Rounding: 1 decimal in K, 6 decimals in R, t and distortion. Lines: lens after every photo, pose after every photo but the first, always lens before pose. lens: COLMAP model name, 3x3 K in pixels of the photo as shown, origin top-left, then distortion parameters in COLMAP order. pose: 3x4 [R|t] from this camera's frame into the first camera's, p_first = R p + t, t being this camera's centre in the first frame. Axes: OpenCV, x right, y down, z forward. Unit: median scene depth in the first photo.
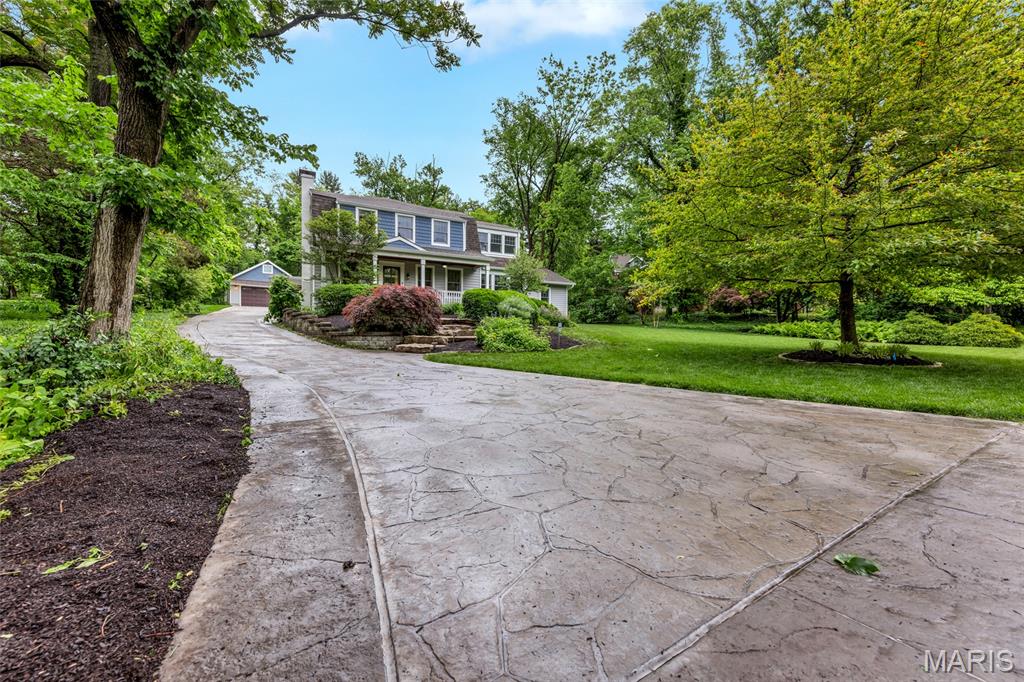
lens RADIAL K [[401.3, 0, 516.2], [0, 401.3, 343.4], [0, 0, 1]] dist [0.000965, 0.000030]
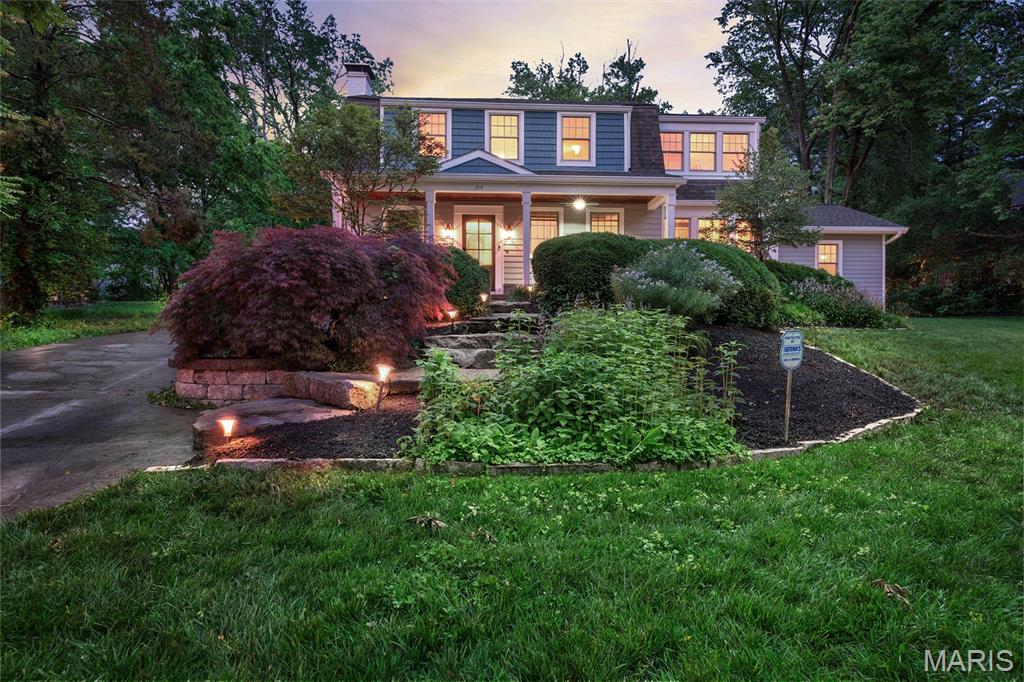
lens RADIAL K [[598.6, 0, 512.0], [0, 598.6, 341.0], [0, 0, 1]] dist [-0.000115, -0.000482]
pose [[0.902374, -0.002379, -0.430948, 0.023222], [-0.003222, 0.999920, -0.012266, -0.008043], [0.430942, 0.012457, 0.902294, 0.128589]]
